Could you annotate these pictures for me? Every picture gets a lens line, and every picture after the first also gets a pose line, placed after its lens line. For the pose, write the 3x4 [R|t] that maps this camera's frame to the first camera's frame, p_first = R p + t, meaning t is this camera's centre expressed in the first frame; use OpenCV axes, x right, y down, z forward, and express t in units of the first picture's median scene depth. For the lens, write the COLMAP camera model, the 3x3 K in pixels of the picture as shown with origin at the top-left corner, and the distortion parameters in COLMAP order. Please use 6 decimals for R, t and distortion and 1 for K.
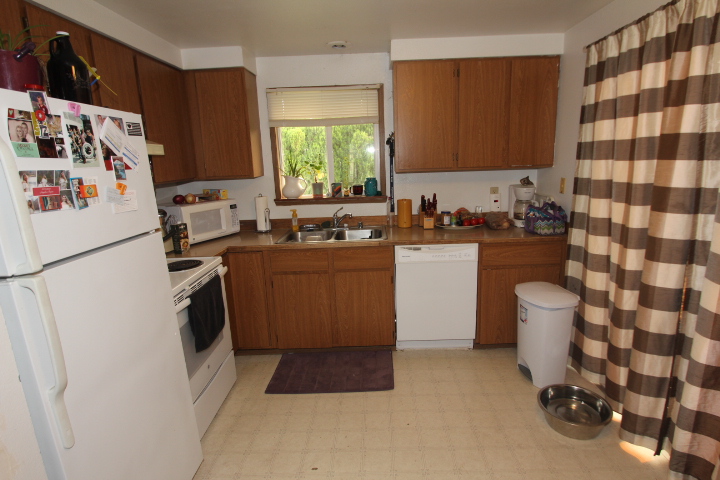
lens RADIAL K [[363.5, 0, 360.0], [0, 363.5, 240.0], [0, 0, 1]] dist [-0.000317, -0.000201]
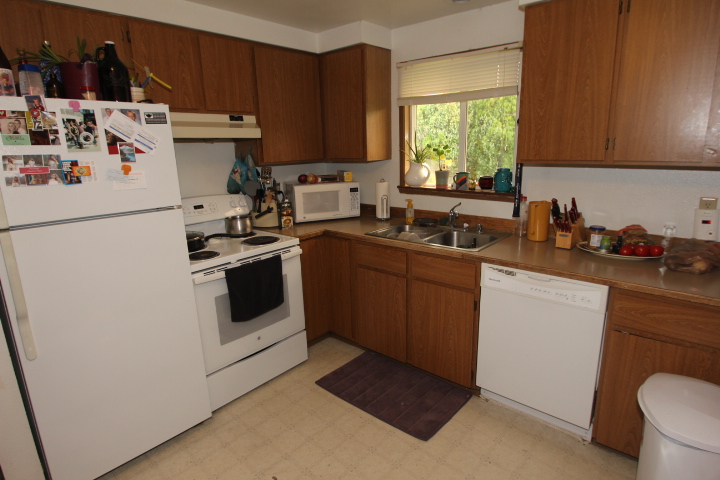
lens RADIAL K [[379.9, 0, 360.0], [0, 379.9, 240.0], [0, 0, 1]] dist [-0.013508, 0.000195]
pose [[0.787444, 0.168359, -0.592948, 0.376478], [-0.140979, 0.985668, 0.092645, -0.071319], [0.600047, 0.010641, 0.799894, 0.245394]]
